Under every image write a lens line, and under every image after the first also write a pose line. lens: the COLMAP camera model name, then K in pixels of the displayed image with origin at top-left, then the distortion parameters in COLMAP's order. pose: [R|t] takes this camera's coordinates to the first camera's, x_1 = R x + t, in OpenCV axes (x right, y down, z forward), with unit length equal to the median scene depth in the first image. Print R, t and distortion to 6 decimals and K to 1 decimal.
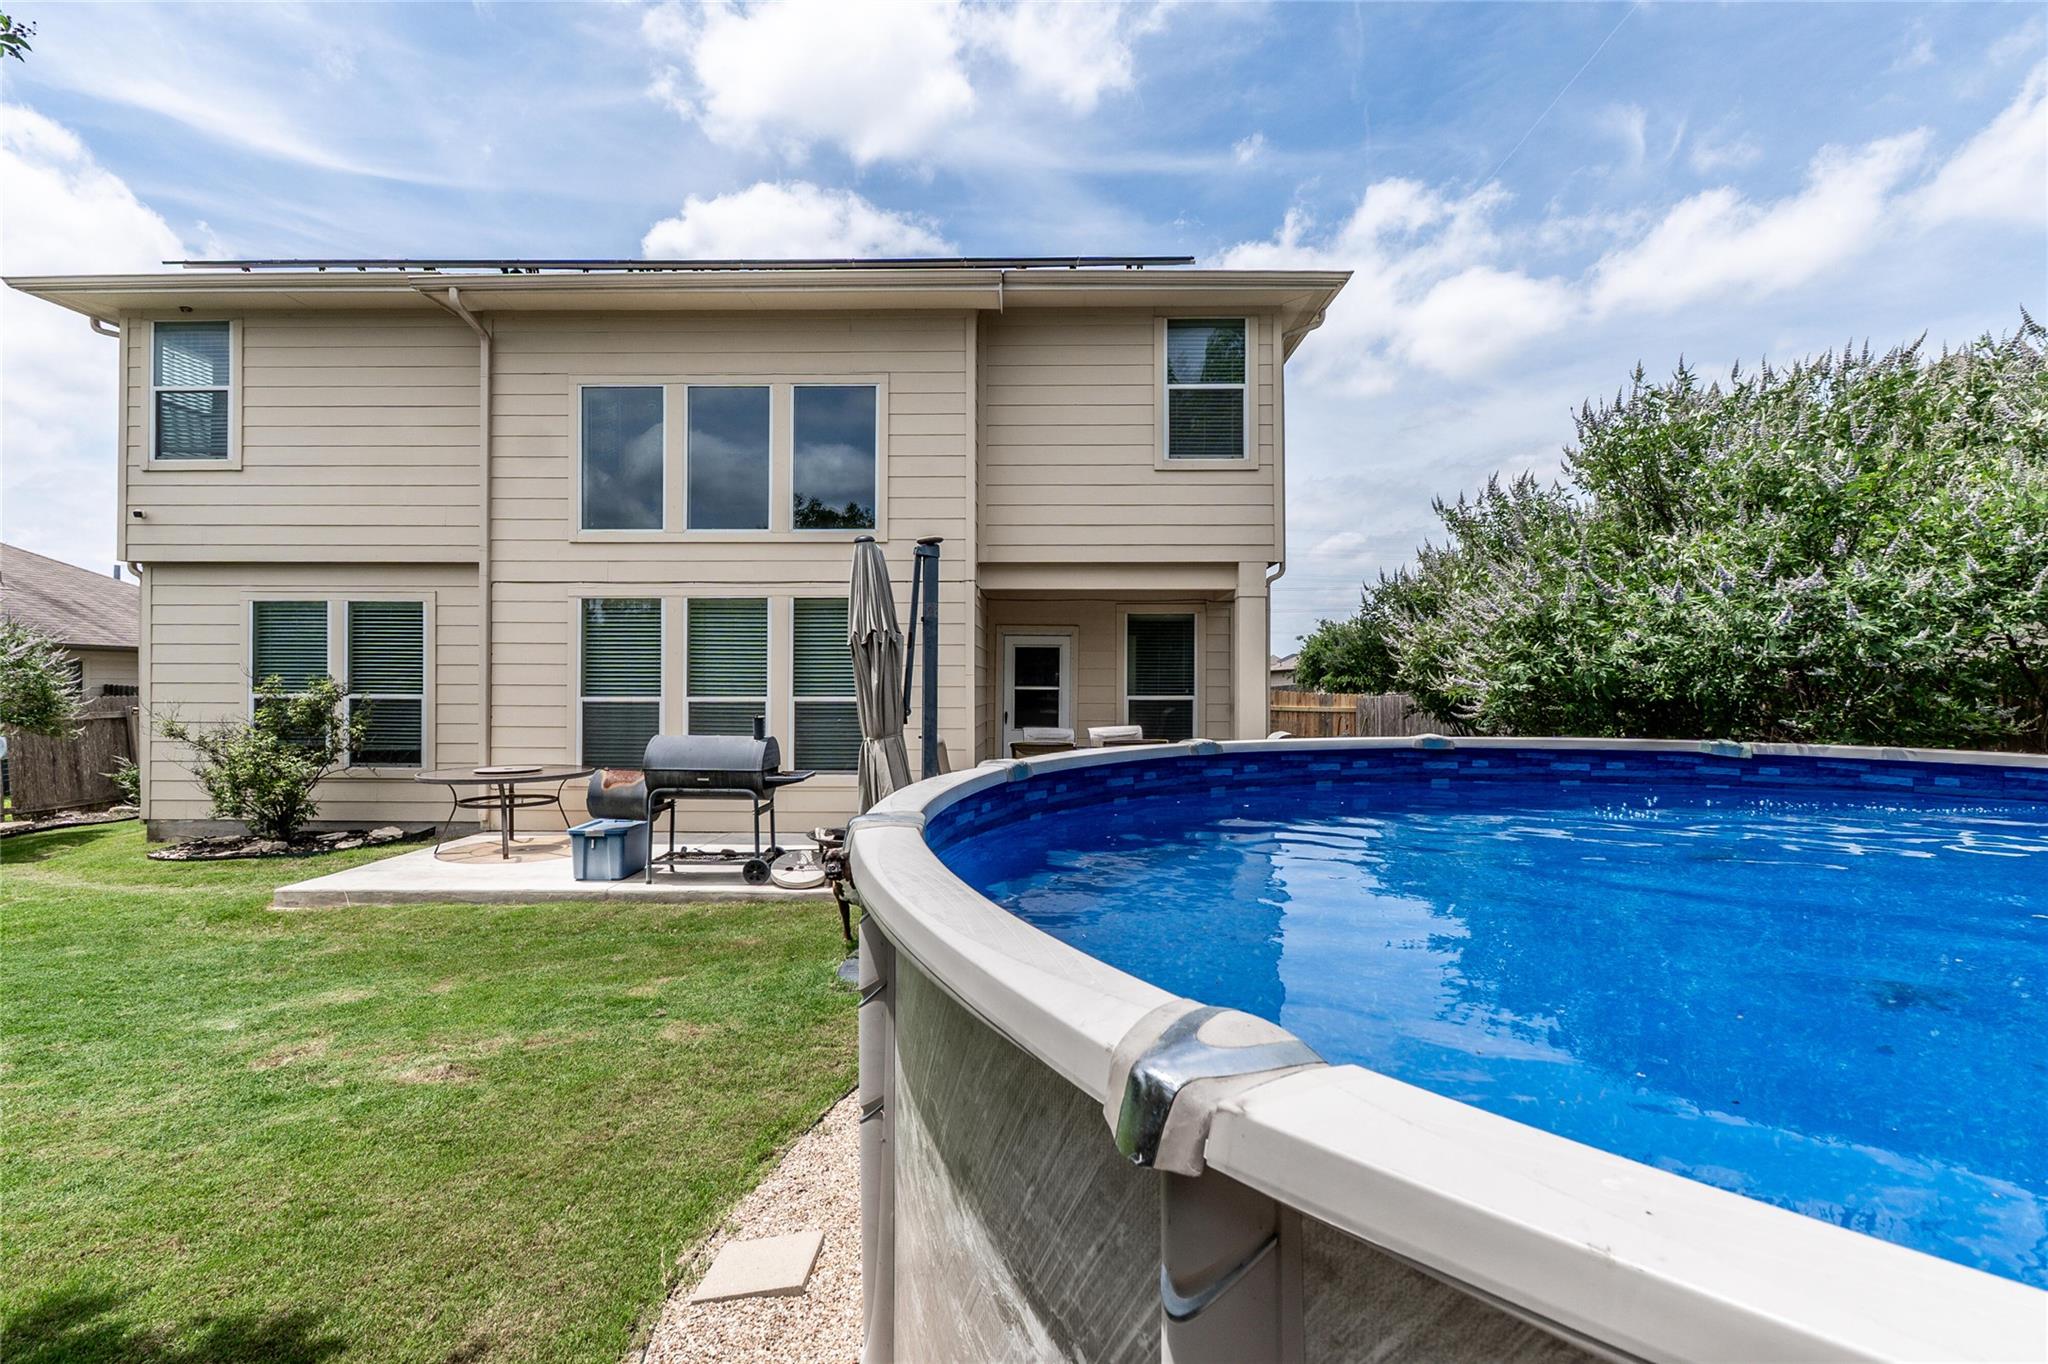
lens RADIAL K [[1025.2, 0, 1020.1], [0, 1025.2, 679.8], [0, 0, 1]] dist [0.002384, -0.001011]
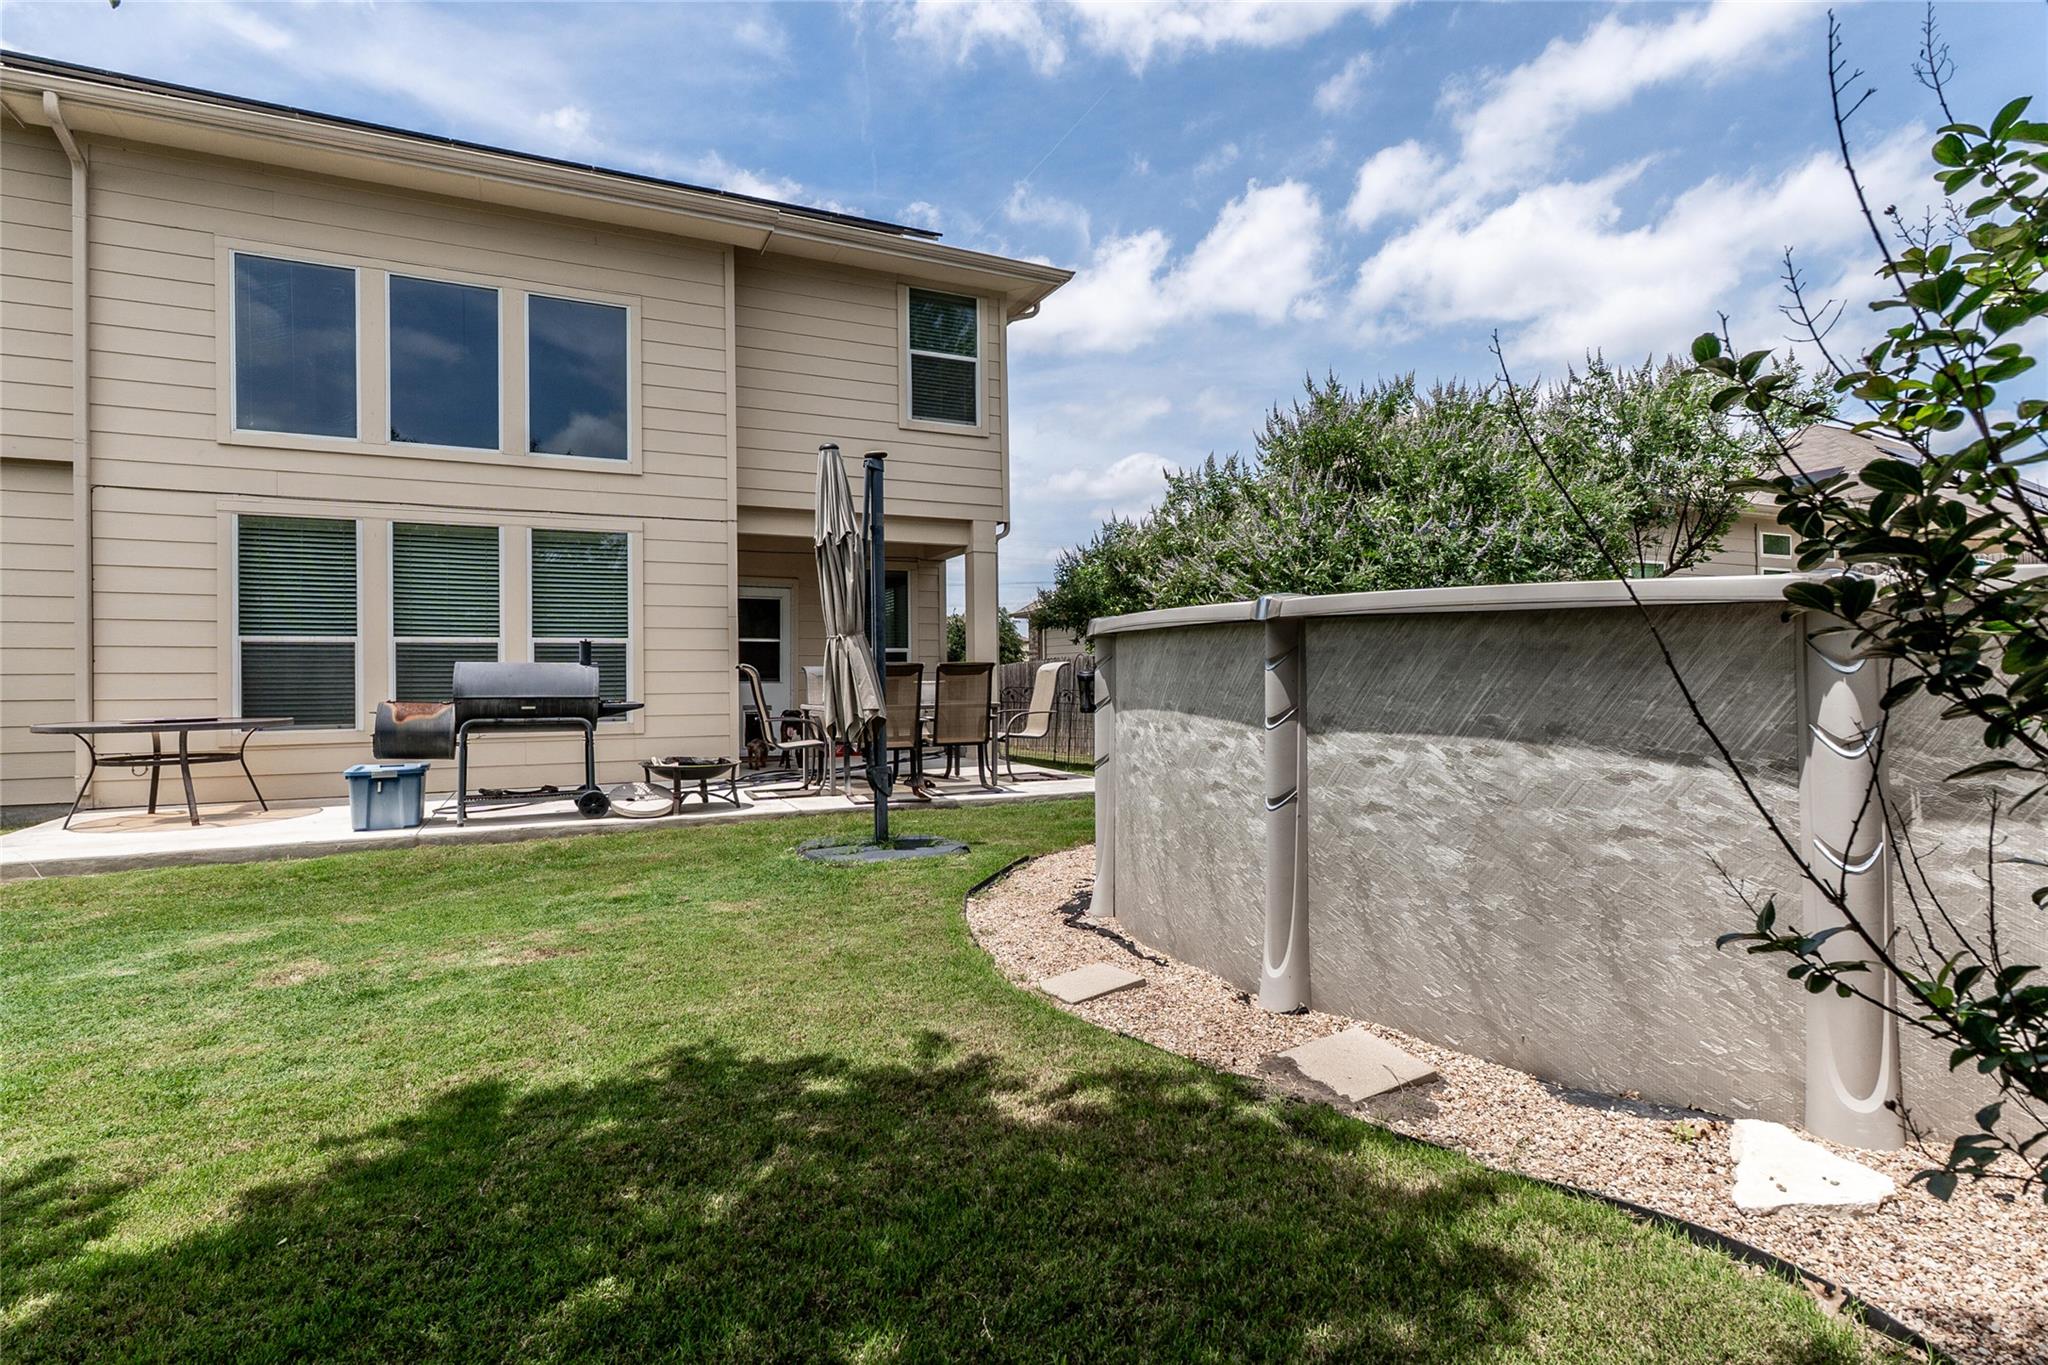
lens RADIAL K [[1025.2, 0, 1076.0], [0, 1025.2, 676.7], [0, 0, 1]] dist [0.002384, -0.001011]
pose [[0.886027, -0.012854, 0.463455, -0.217730], [0.009430, 0.999908, 0.009704, 0.047347], [-0.463537, -0.004227, 0.886068, -0.027387]]
